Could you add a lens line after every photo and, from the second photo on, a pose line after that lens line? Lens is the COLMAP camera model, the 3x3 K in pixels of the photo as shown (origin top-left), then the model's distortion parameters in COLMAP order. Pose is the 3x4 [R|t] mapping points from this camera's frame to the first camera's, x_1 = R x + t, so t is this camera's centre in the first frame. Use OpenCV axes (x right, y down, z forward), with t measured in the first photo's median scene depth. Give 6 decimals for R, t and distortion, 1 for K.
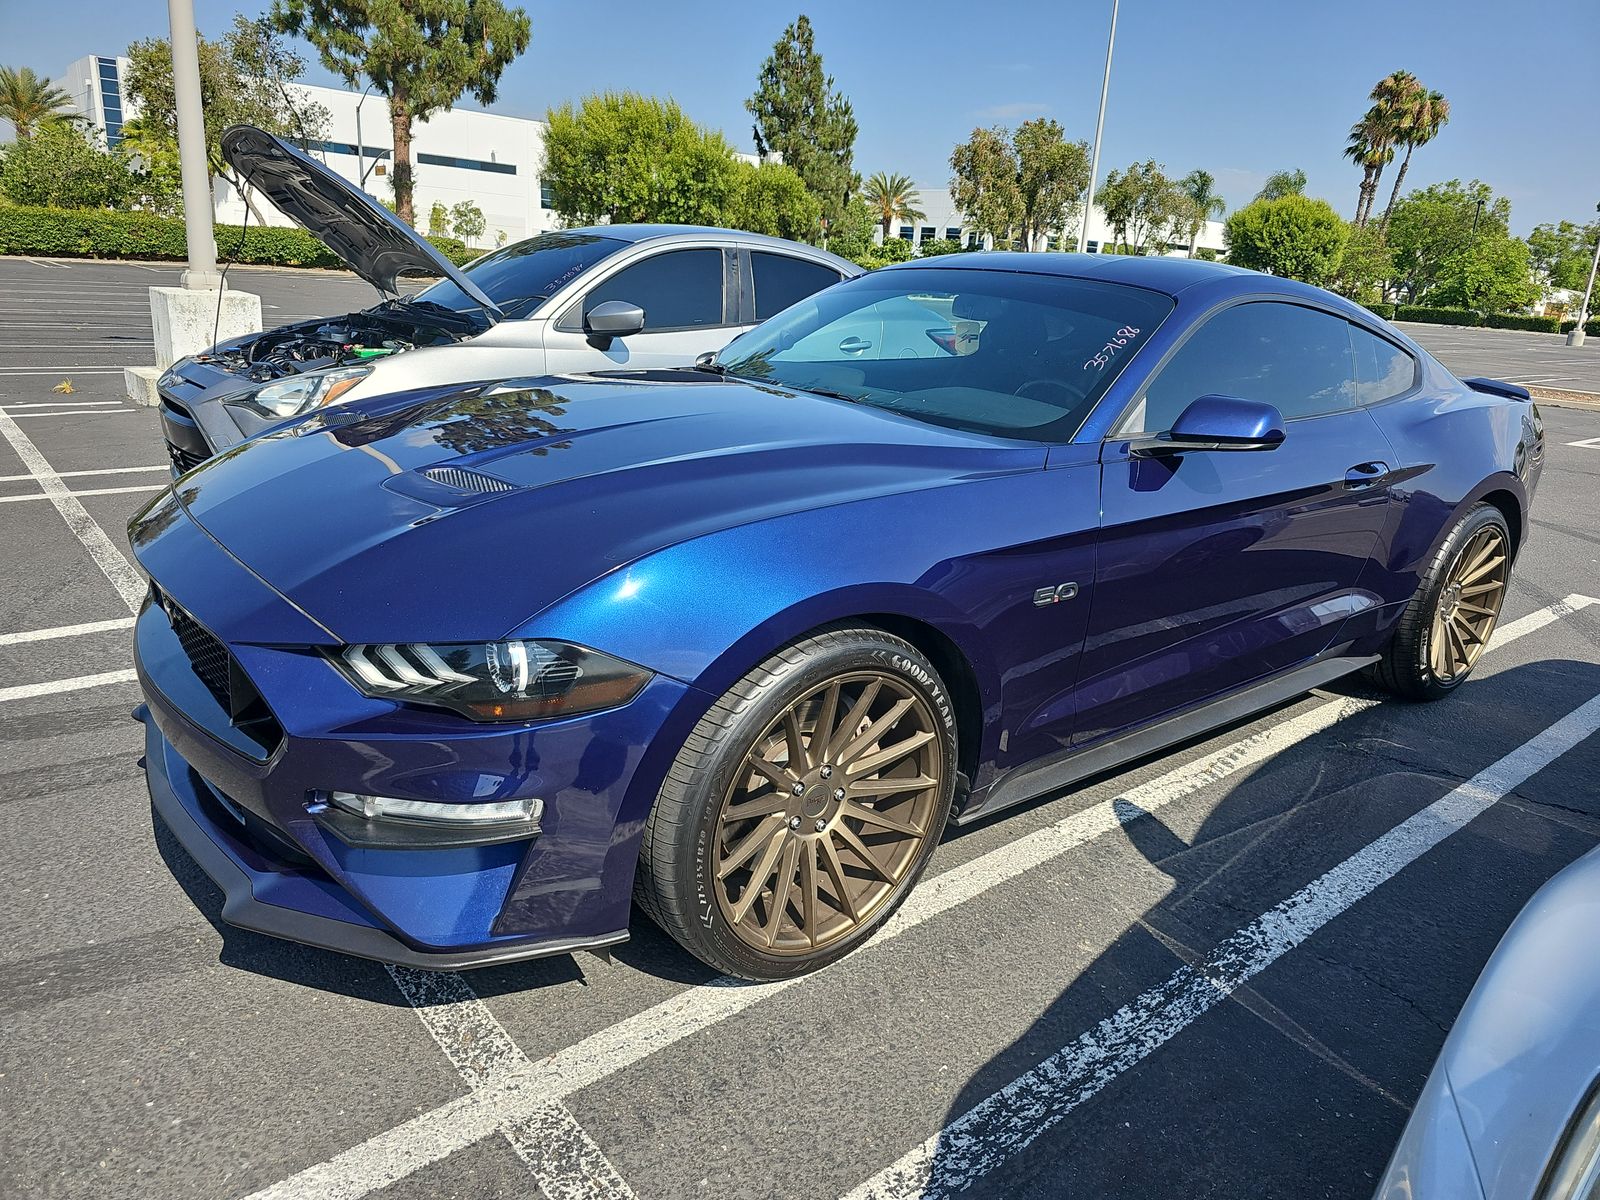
lens RADIAL K [[1078.8, 0, 800.9], [0, 1078.8, 595.7], [0, 0, 1]] dist [0.015242, -0.017082]
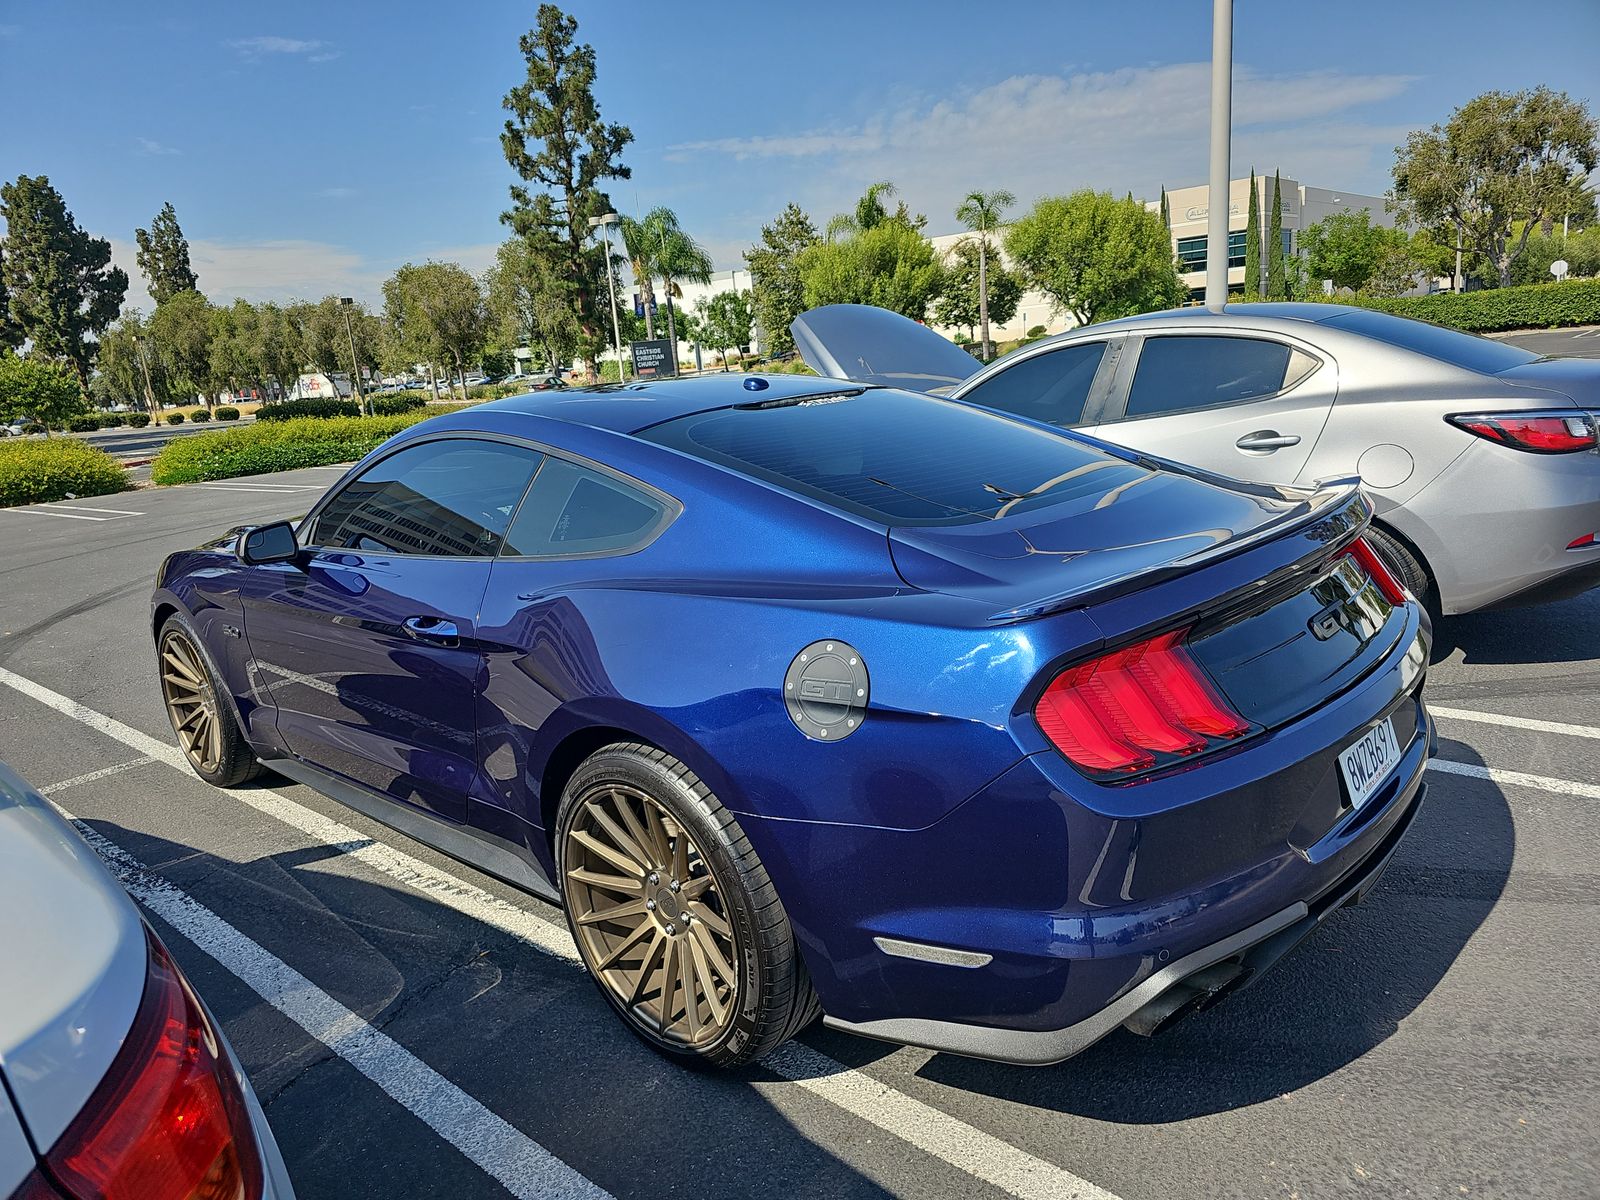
lens RADIAL K [[1078.8, 0, 755.0], [0, 1078.8, 612.1], [0, 0, 1]] dist [0.015242, -0.017082]
pose [[0.124197, 0.149299, -0.980961, 1.526754], [-0.207889, 0.970590, 0.121400, -0.298498], [0.970236, 0.188853, 0.151582, 1.224035]]
